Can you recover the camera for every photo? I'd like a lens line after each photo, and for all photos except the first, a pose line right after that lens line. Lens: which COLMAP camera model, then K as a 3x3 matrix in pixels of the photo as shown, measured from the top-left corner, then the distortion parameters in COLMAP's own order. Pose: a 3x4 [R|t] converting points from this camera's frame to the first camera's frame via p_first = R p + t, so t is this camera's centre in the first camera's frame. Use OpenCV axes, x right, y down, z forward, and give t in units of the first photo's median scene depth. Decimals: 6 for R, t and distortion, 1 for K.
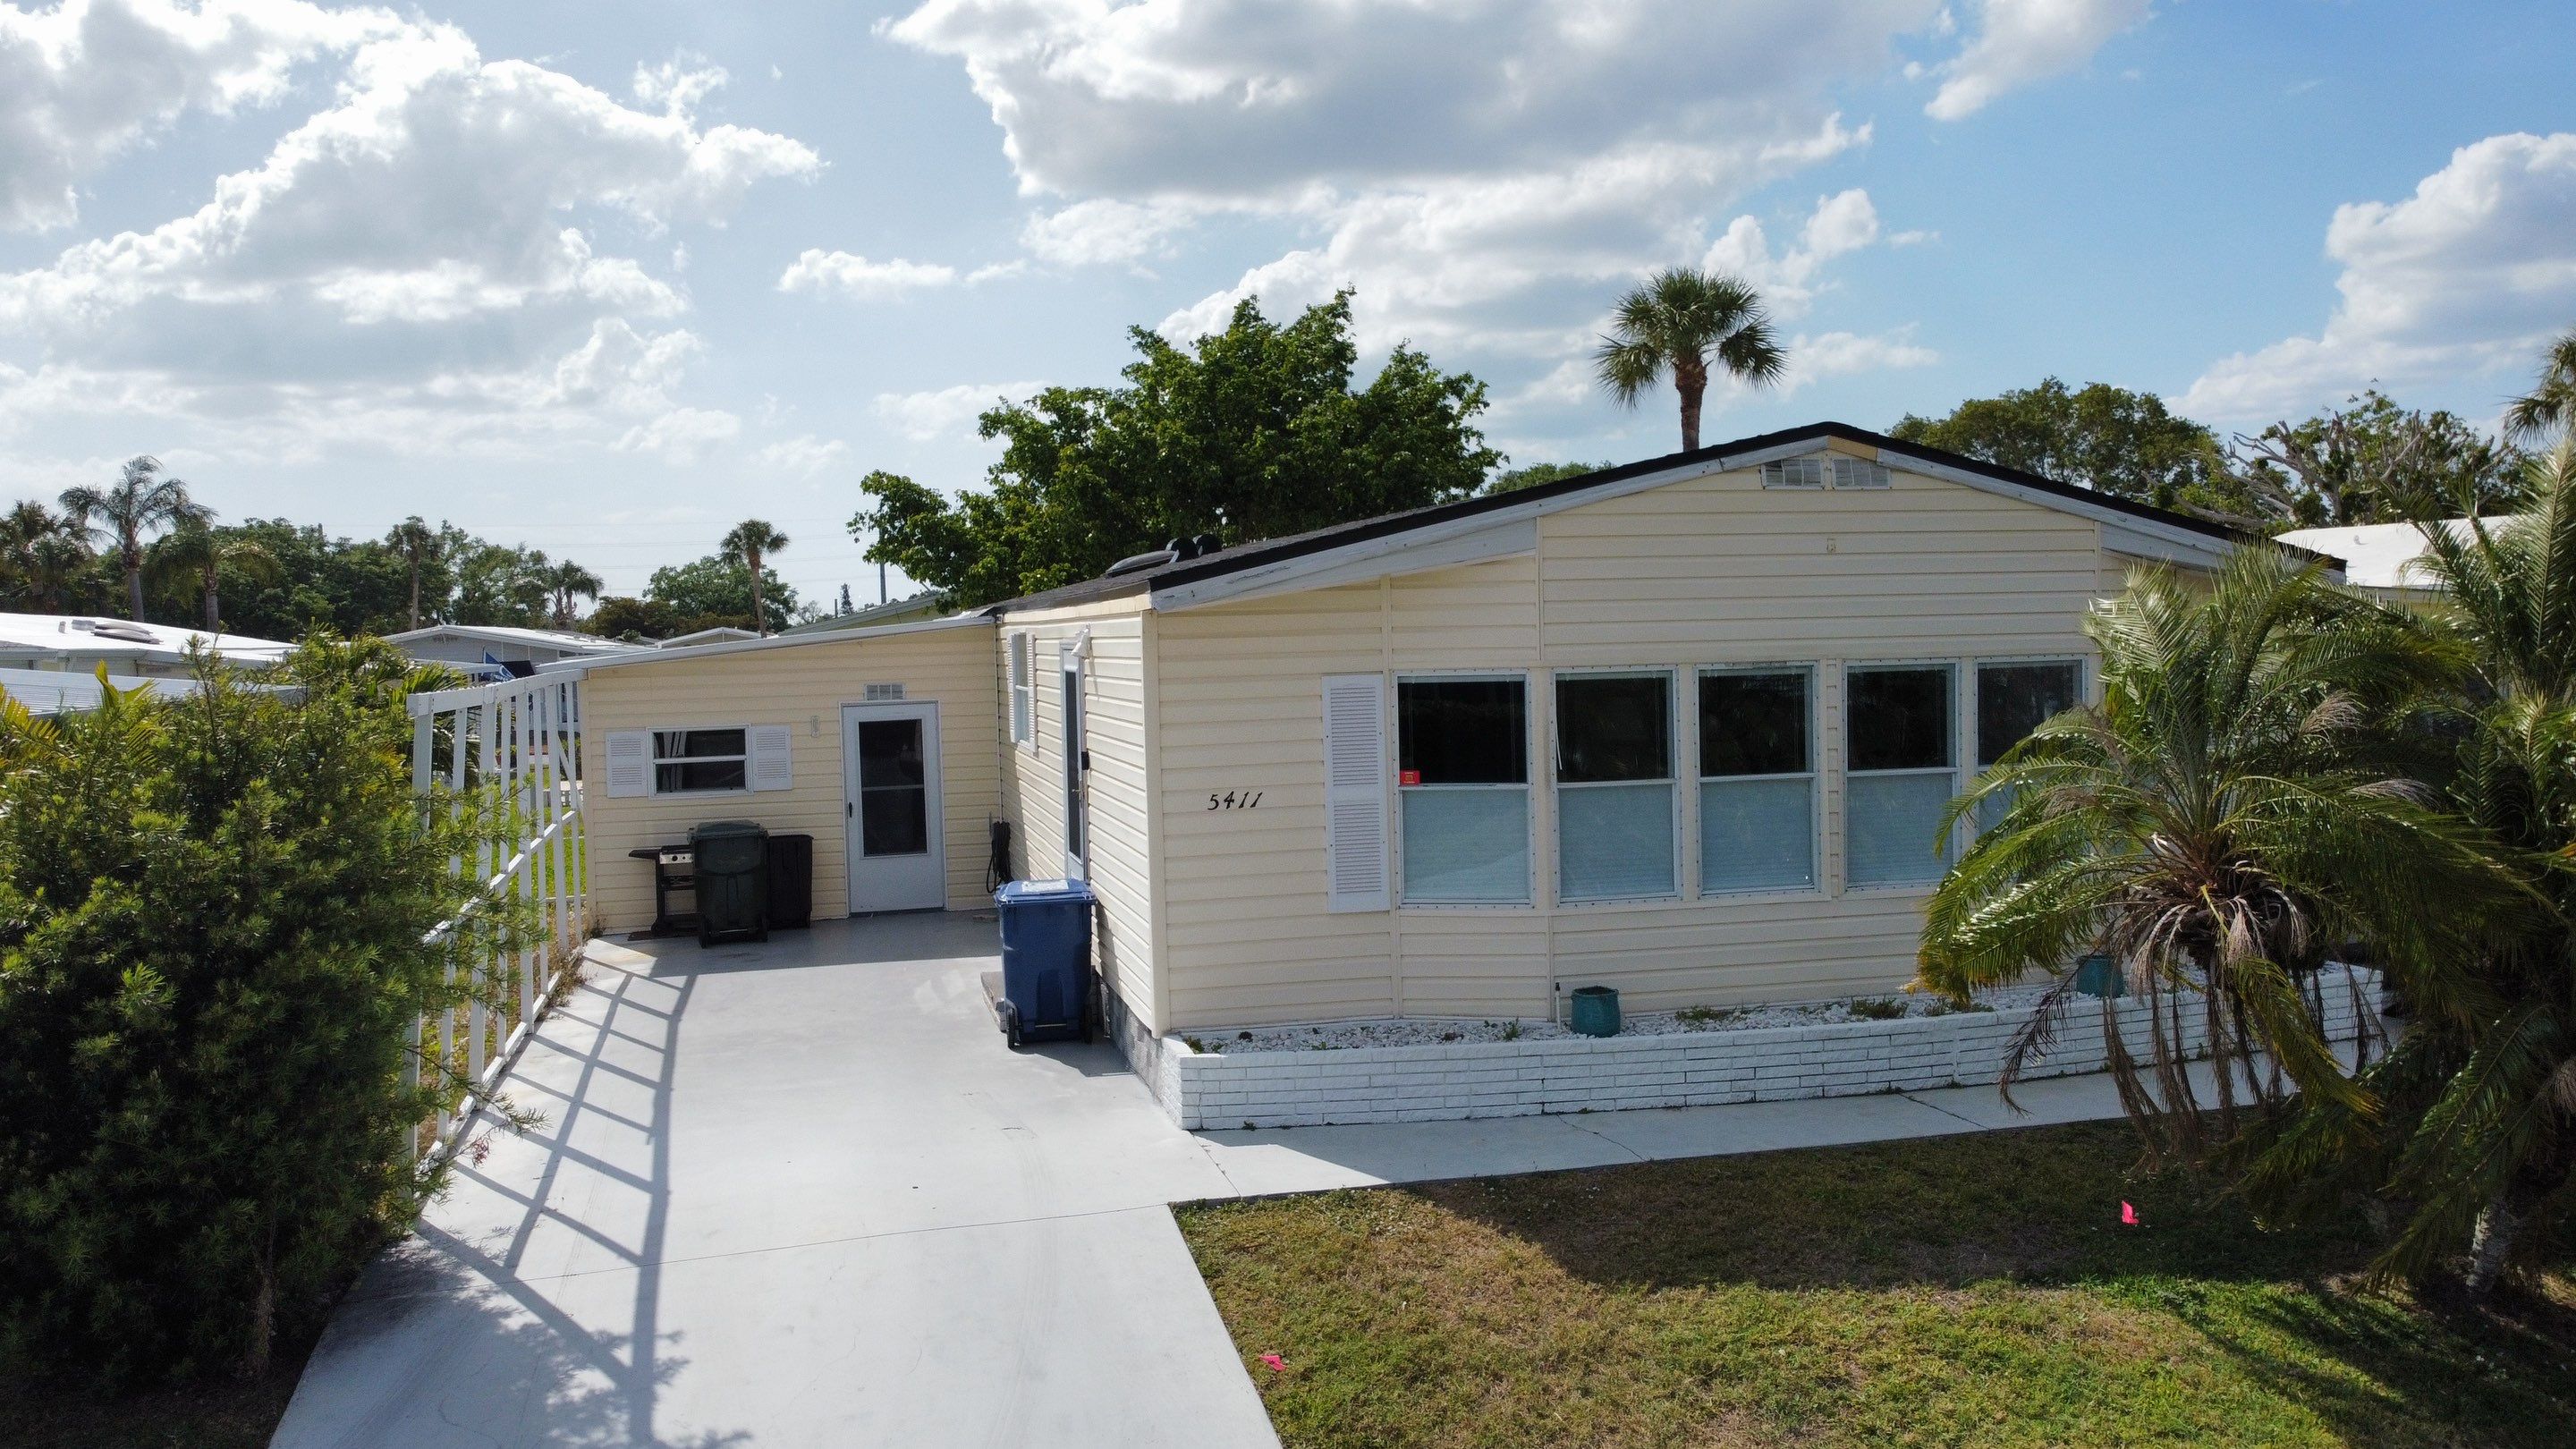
lens RADIAL K [[1955.4, 0, 1281.4], [0, 1955.4, 718.3], [0, 0, 1]] dist [0.011533, -0.038572]
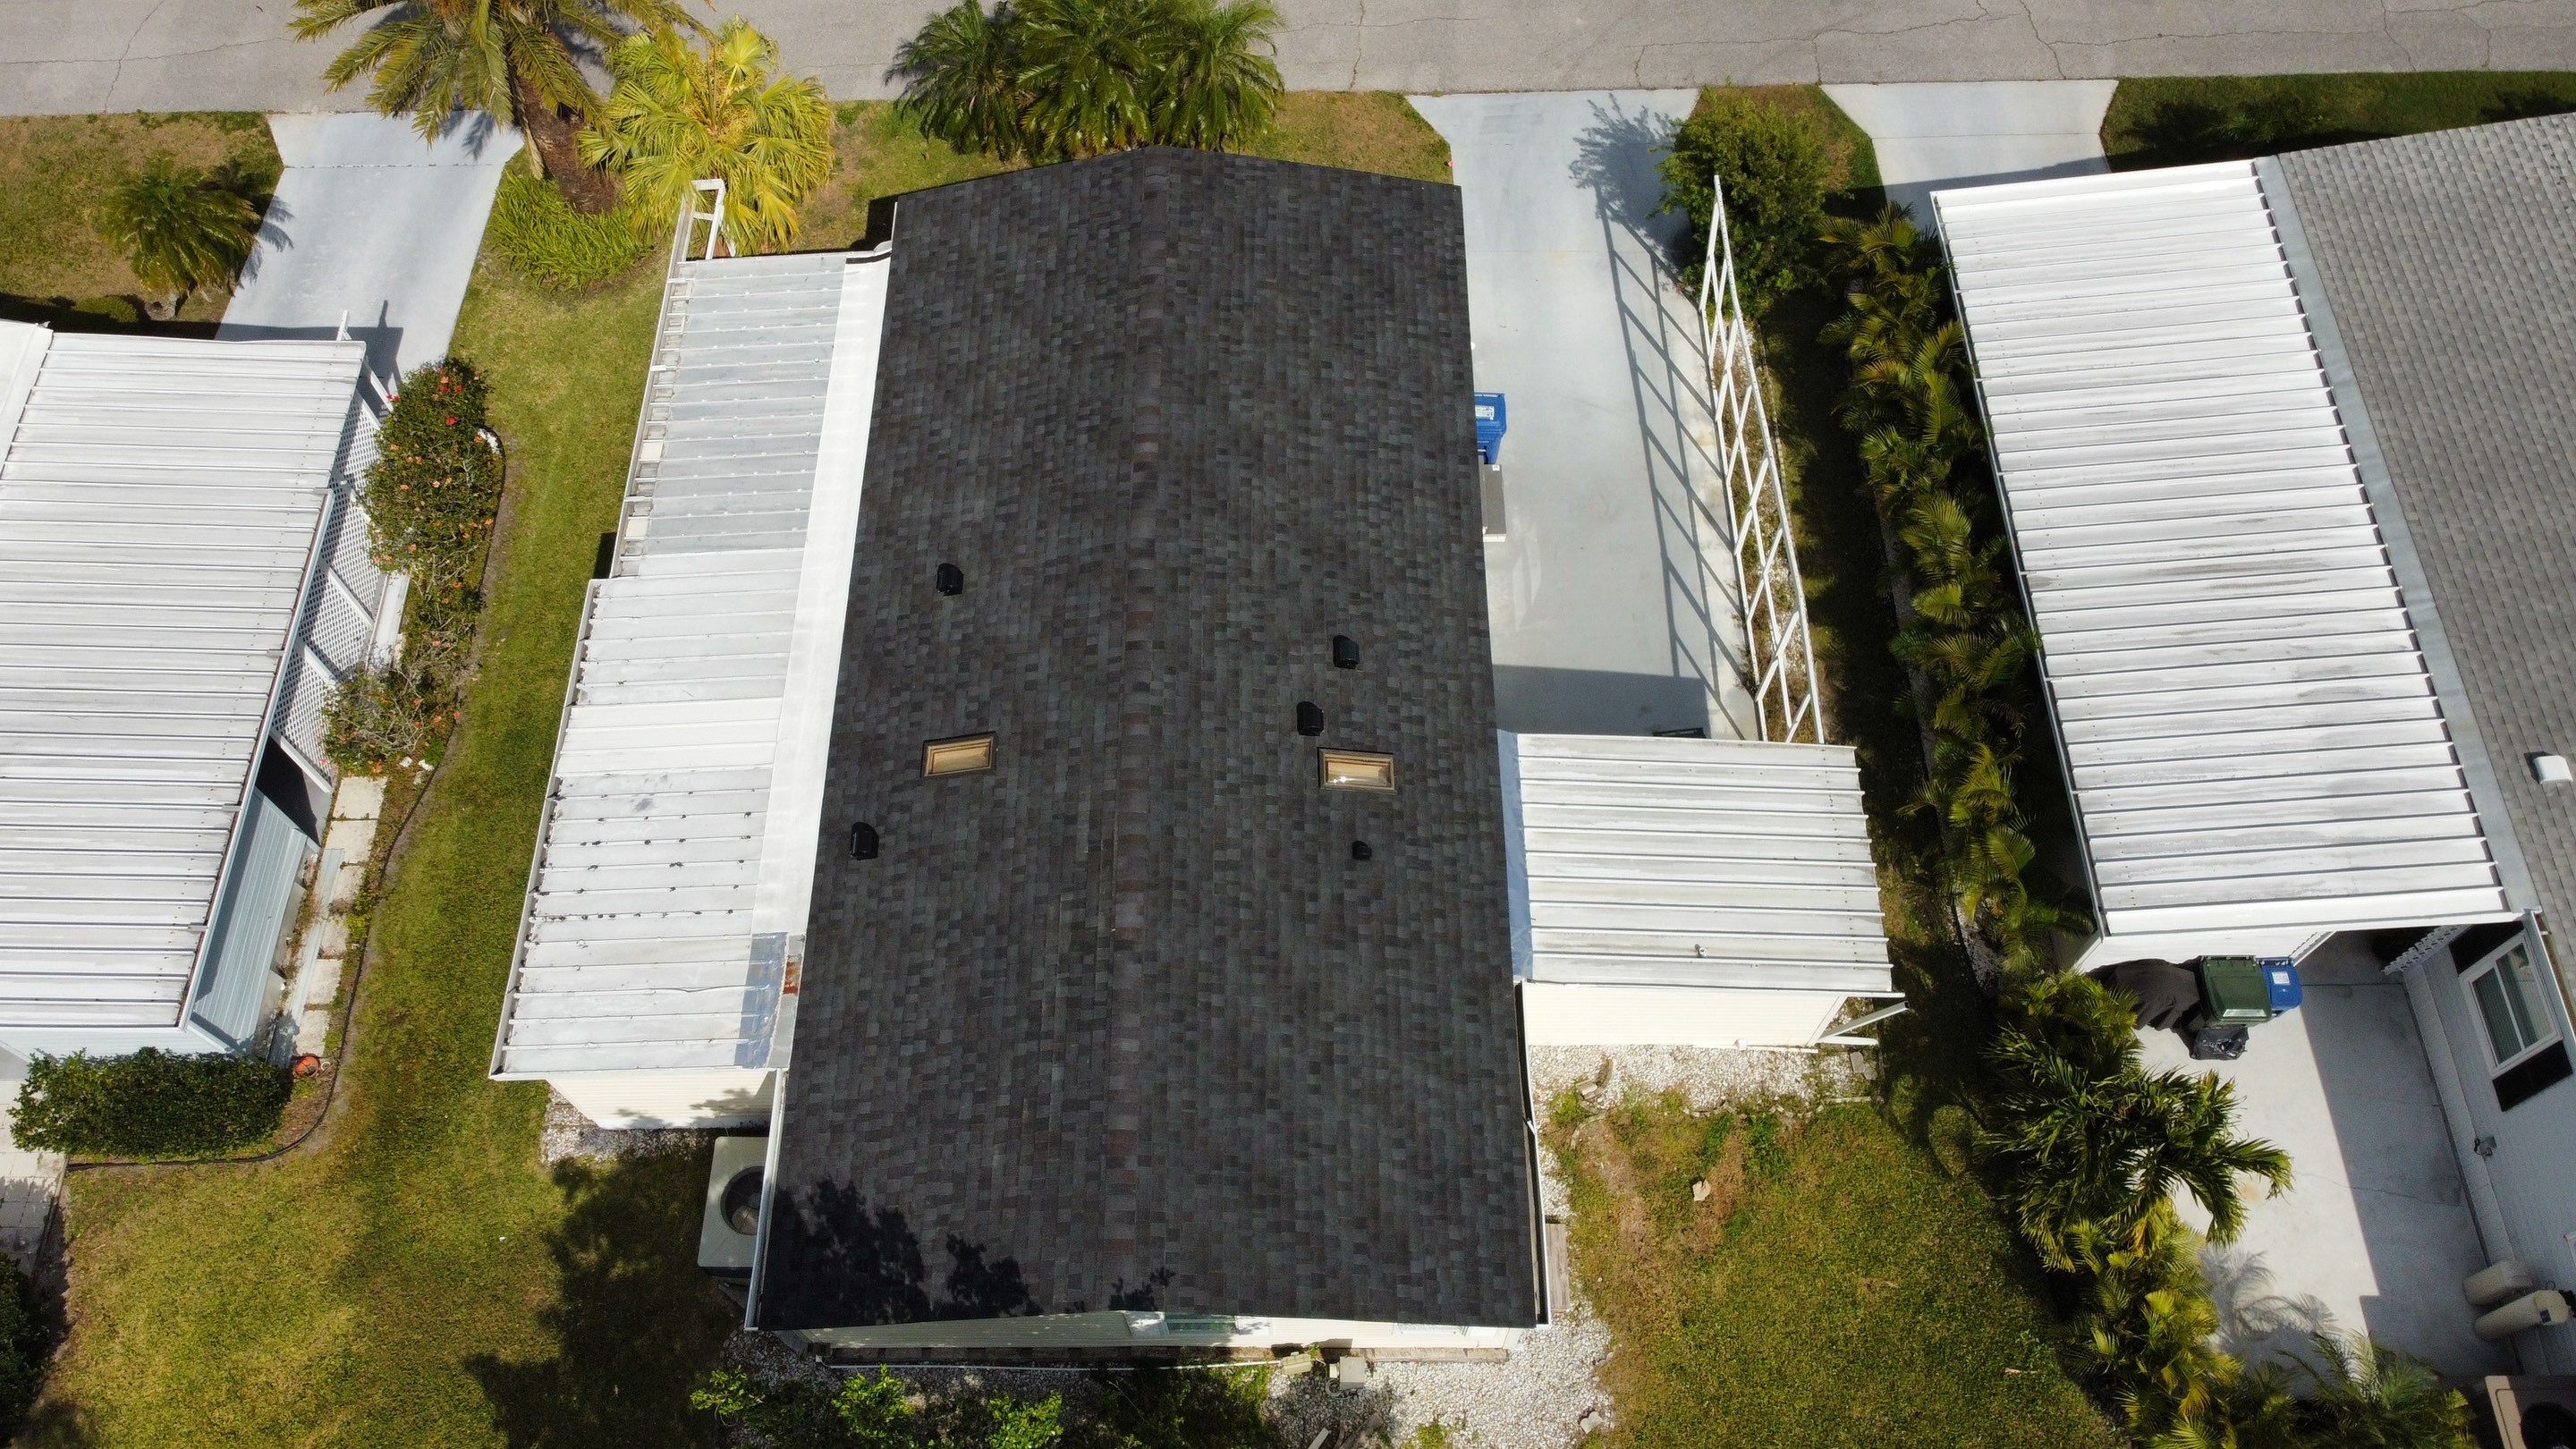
lens RADIAL K [[1955.4, 0, 1253.0], [0, 1955.4, 676.9], [0, 0, 1]] dist [0.011533, -0.038572]
pose [[-0.967941, -0.184783, 0.170134, -0.410572], [0.065515, 0.468167, 0.881208, -2.330231], [-0.242484, 0.864103, -0.441052, 3.148430]]
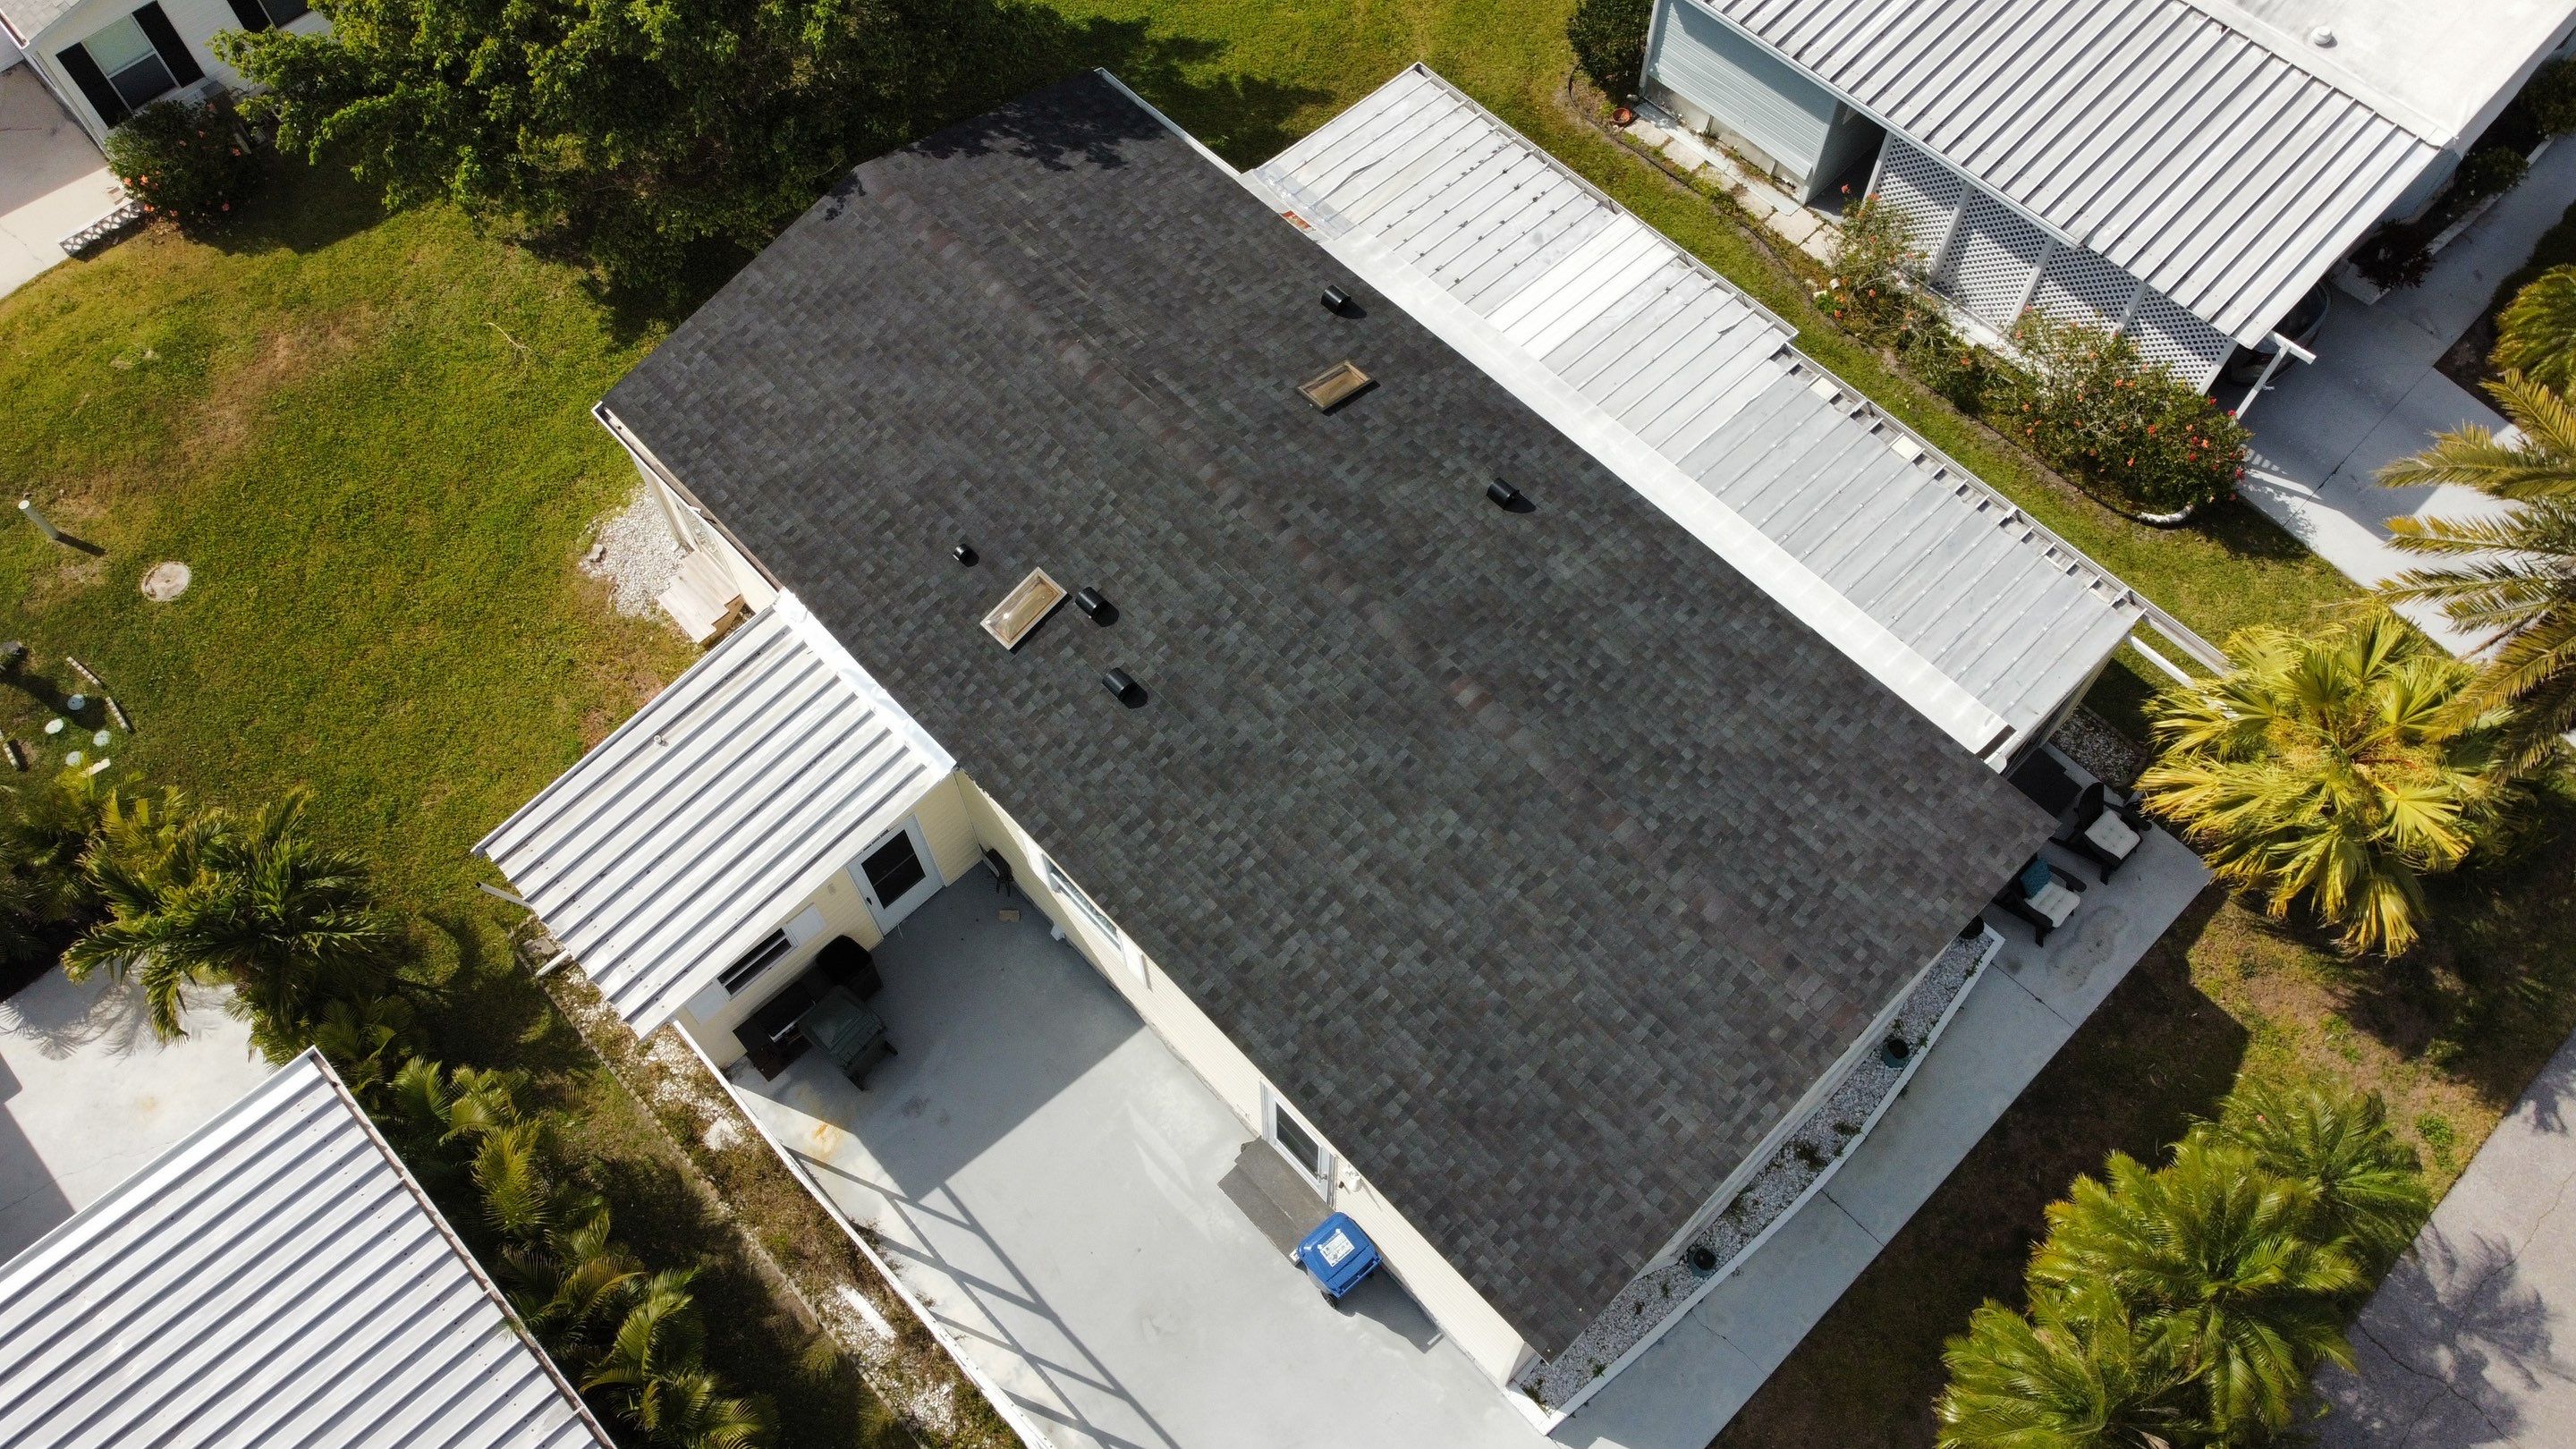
lens RADIAL K [[1955.4, 0, 1253.9], [0, 1955.4, 700.0], [0, 0, 1]] dist [0.011533, -0.038572]
pose [[0.871281, -0.425624, 0.244363, -0.522343], [0.018516, 0.526056, 0.850248, -2.059165], [-0.490434, -0.736281, 0.466223, 0.886197]]
